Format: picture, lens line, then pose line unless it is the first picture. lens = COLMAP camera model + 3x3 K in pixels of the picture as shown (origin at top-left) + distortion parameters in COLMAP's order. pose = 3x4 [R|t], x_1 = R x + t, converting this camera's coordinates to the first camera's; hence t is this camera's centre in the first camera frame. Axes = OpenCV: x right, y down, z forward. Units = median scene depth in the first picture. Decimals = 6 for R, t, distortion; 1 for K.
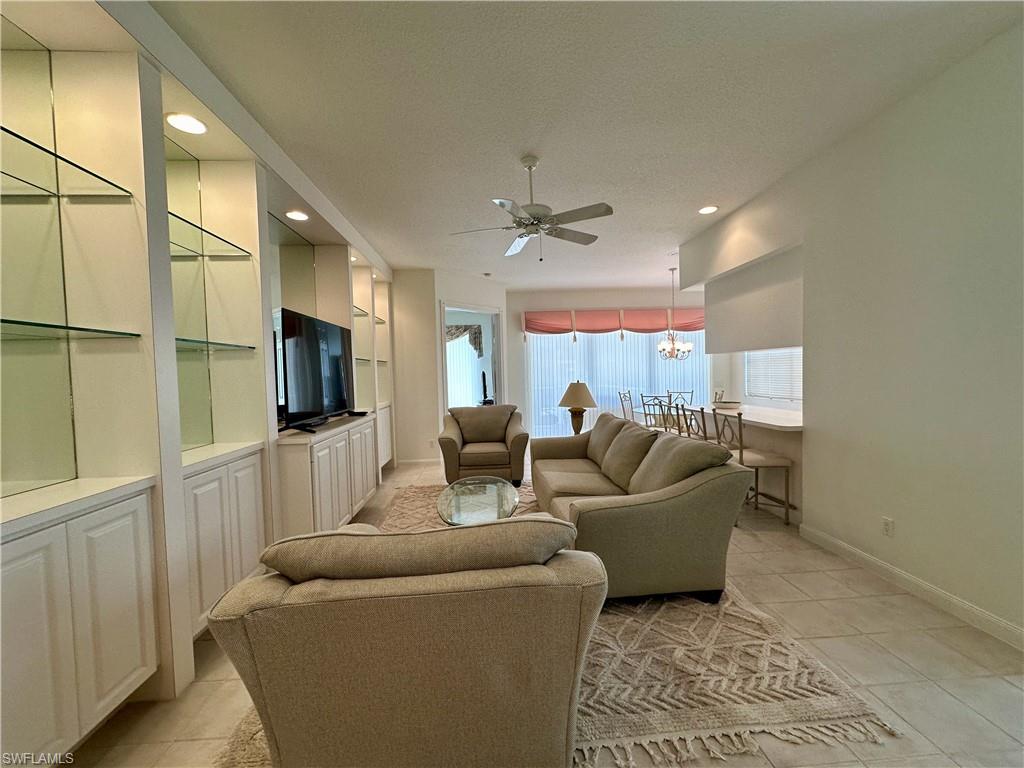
lens RADIAL K [[413.8, 0, 492.2], [0, 413.8, 384.3], [0, 0, 1]] dist [-0.000553, -0.000060]
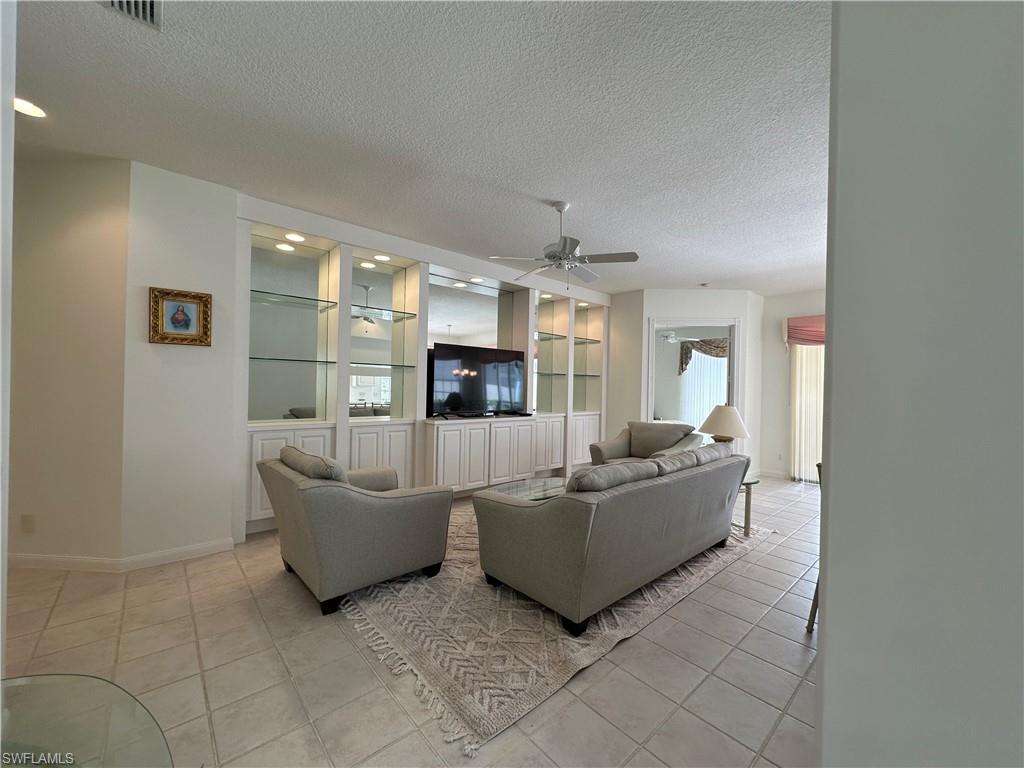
lens RADIAL K [[401.7, 0, 512.0], [0, 401.7, 384.0], [0, 0, 1]] dist [-0.003292, -0.000278]
pose [[0.614453, 0.036720, -0.788098, 0.988236], [-0.060031, 0.998196, -0.000295, -0.035312], [0.786666, 0.047492, 0.615549, 0.245342]]
